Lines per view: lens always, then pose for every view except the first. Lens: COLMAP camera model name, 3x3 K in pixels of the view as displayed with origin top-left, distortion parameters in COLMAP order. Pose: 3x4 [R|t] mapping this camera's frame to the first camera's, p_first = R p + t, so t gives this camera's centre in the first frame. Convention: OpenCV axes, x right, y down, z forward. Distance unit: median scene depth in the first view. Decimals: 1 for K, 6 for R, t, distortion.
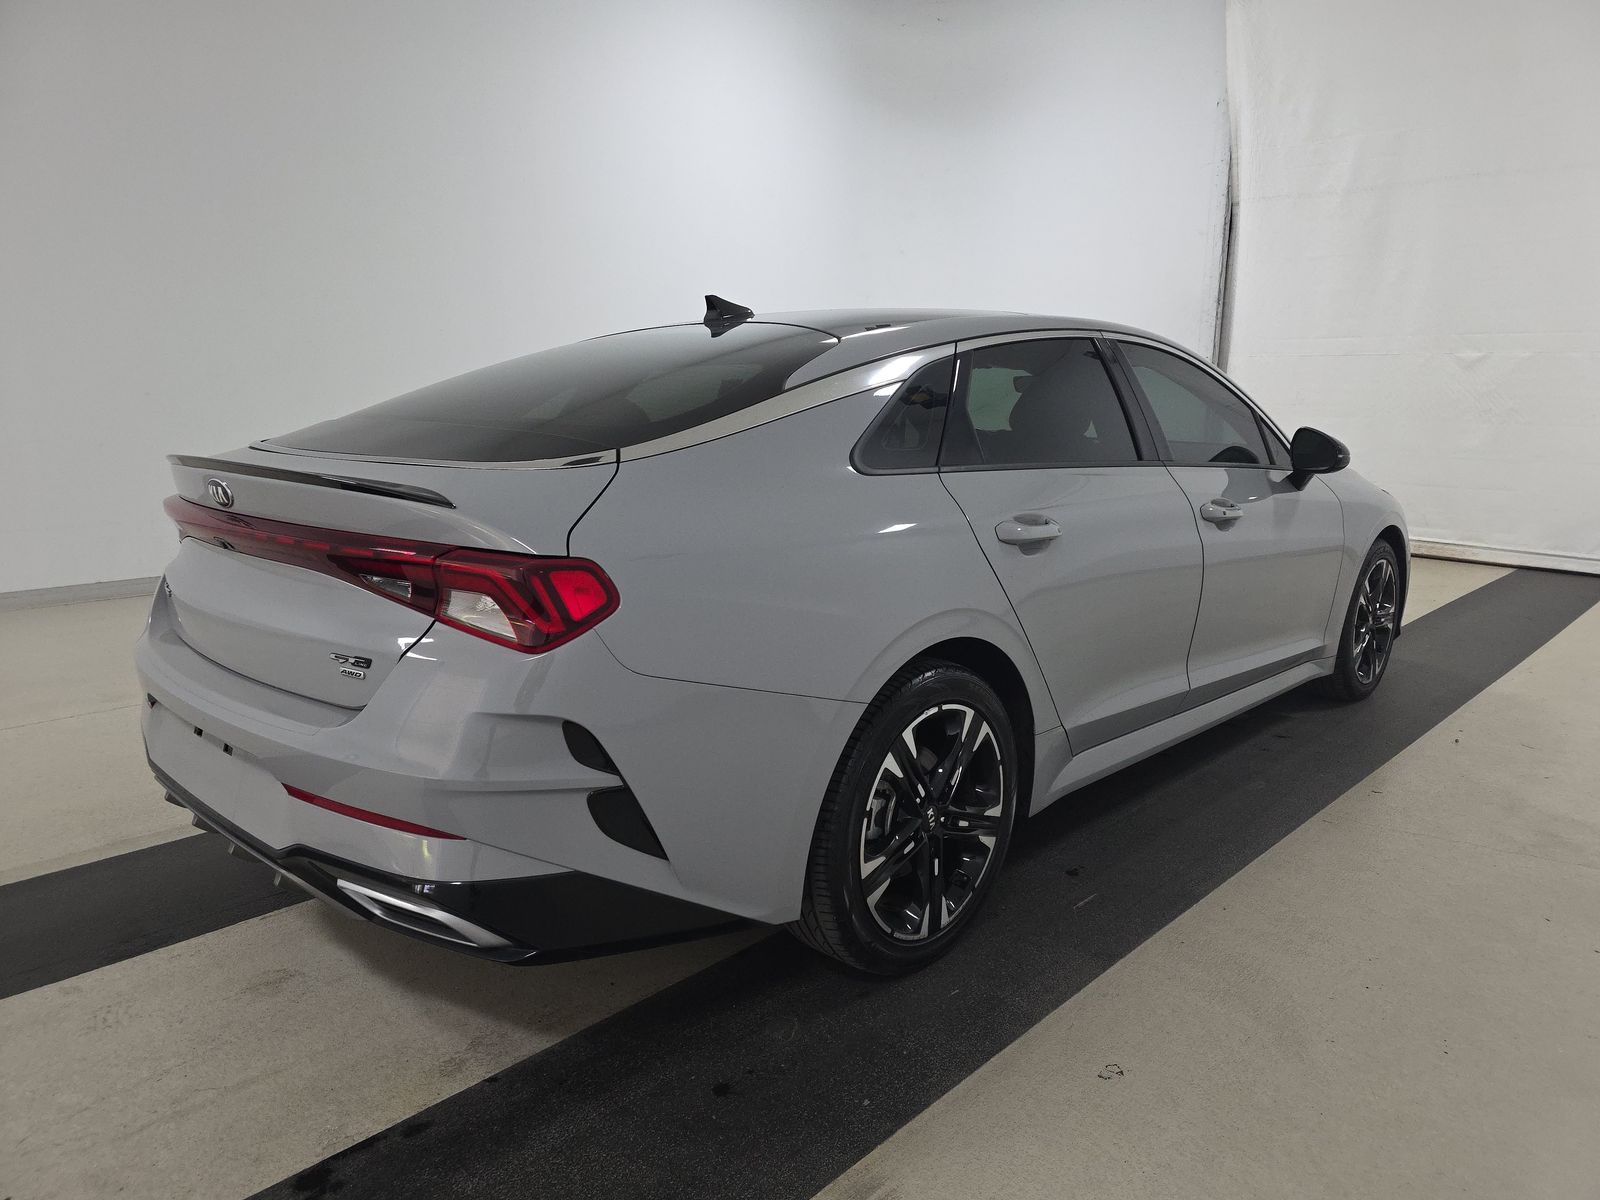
lens RADIAL K [[1137.0, 0, 800.0], [0, 1137.0, 600.0], [0, 0, 1]] dist [0.000946, -0.000218]
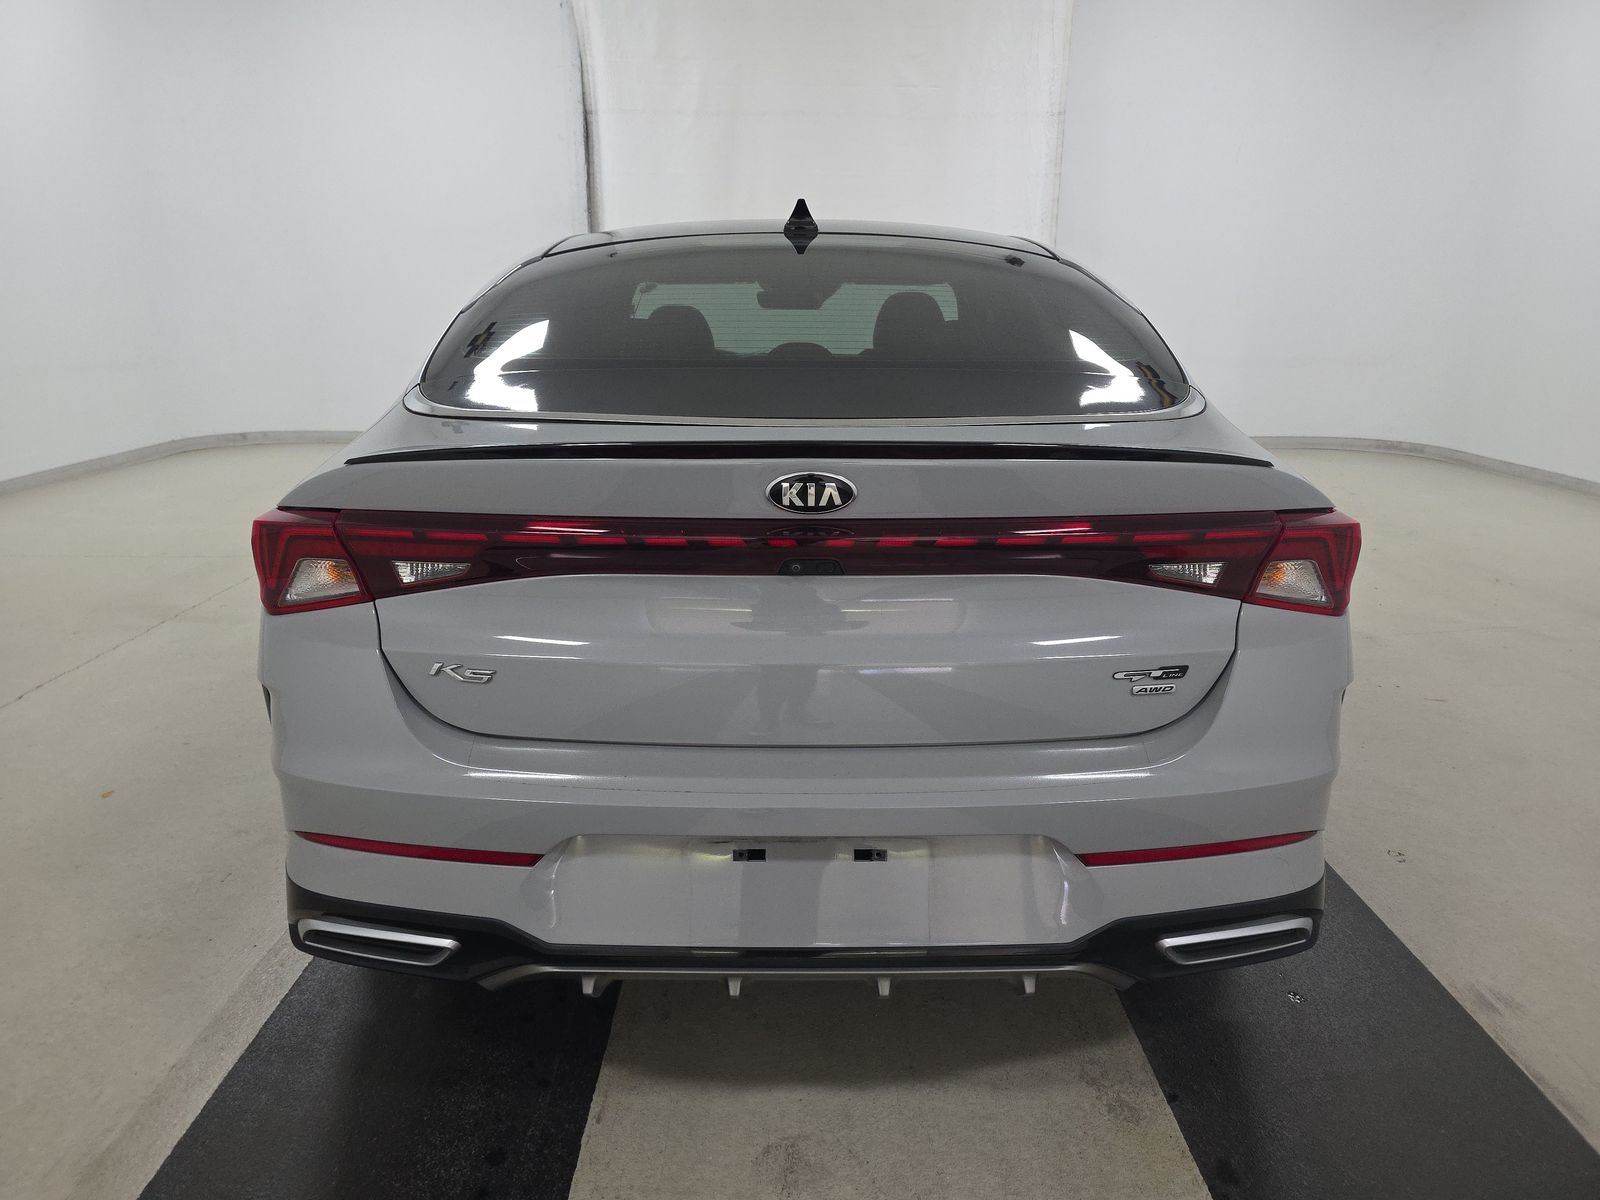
lens RADIAL K [[1137.0, 0, 800.0], [0, 1137.0, 600.0], [0, 0, 1]] dist [0.000946, -0.000218]
pose [[0.696500, -0.183367, 0.693732, -0.709890], [0.125744, 0.983027, 0.133587, -0.086474], [-0.706453, -0.005810, 0.707736, 0.392073]]
